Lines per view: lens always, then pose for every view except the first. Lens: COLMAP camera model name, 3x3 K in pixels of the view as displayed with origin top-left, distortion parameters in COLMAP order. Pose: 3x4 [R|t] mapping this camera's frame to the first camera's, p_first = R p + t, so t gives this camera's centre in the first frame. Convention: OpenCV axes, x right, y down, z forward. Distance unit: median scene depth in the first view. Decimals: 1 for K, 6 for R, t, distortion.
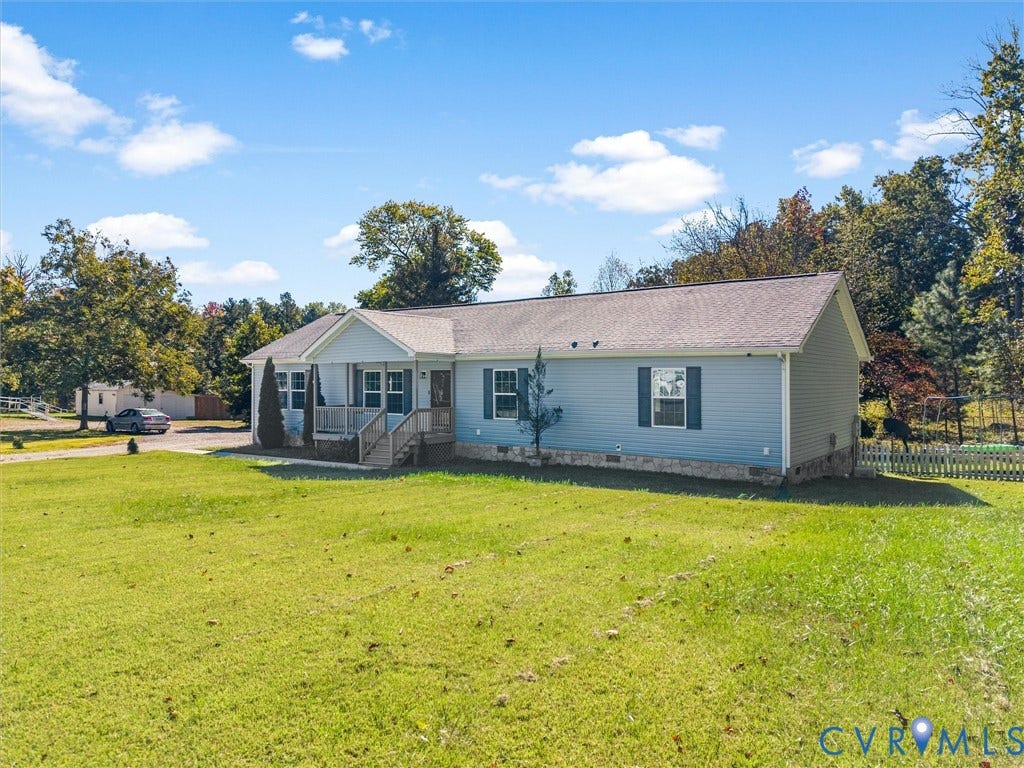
lens RADIAL K [[689.8, 0, 516.2], [0, 689.8, 384.5], [0, 0, 1]] dist [0.063768, -0.084501]
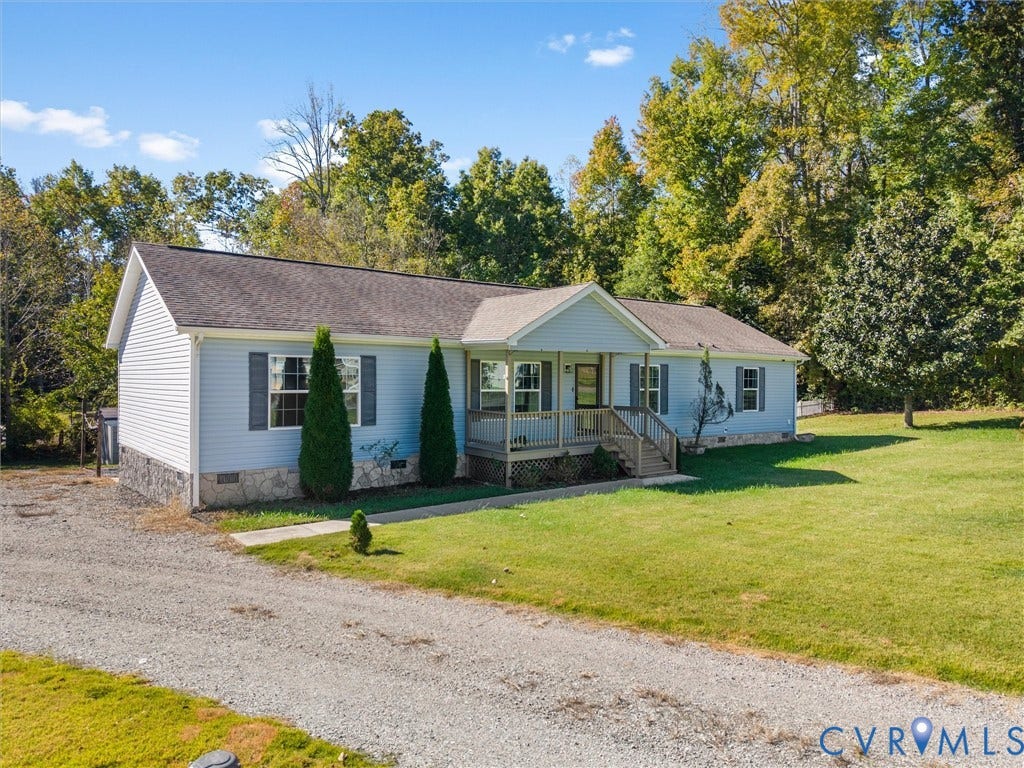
lens RADIAL K [[689.8, 0, 516.2], [0, 689.8, 384.5], [0, 0, 1]] dist [0.063768, -0.084501]
pose [[0.270064, -0.002340, 0.962839, -0.984524], [0.004534, 0.999989, 0.001159, 0.004182], [-0.962832, 0.004053, 0.270072, 0.862770]]
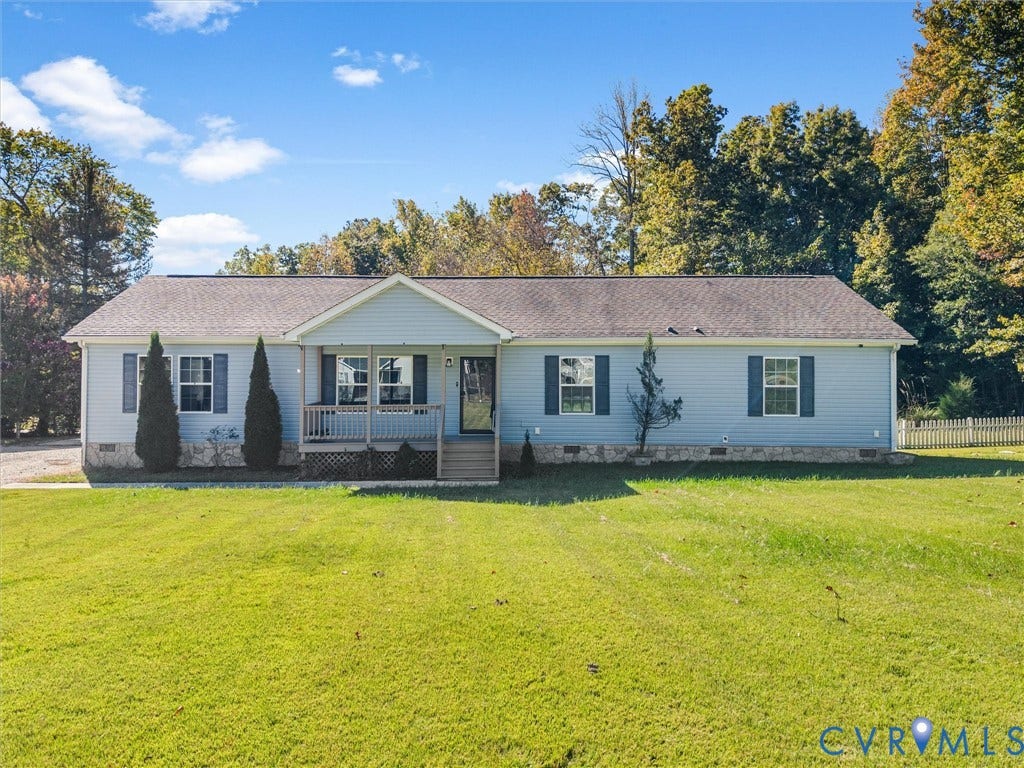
lens RADIAL K [[708.0, 0, 486.5], [0, 708.0, 373.4], [0, 0, 1]] dist [0.007098, 0.002090]
pose [[0.812168, 0.004142, 0.583408, -0.588811], [0.001753, 0.999953, -0.009540, 0.007149], [-0.583420, 0.008771, 0.812123, 0.328429]]
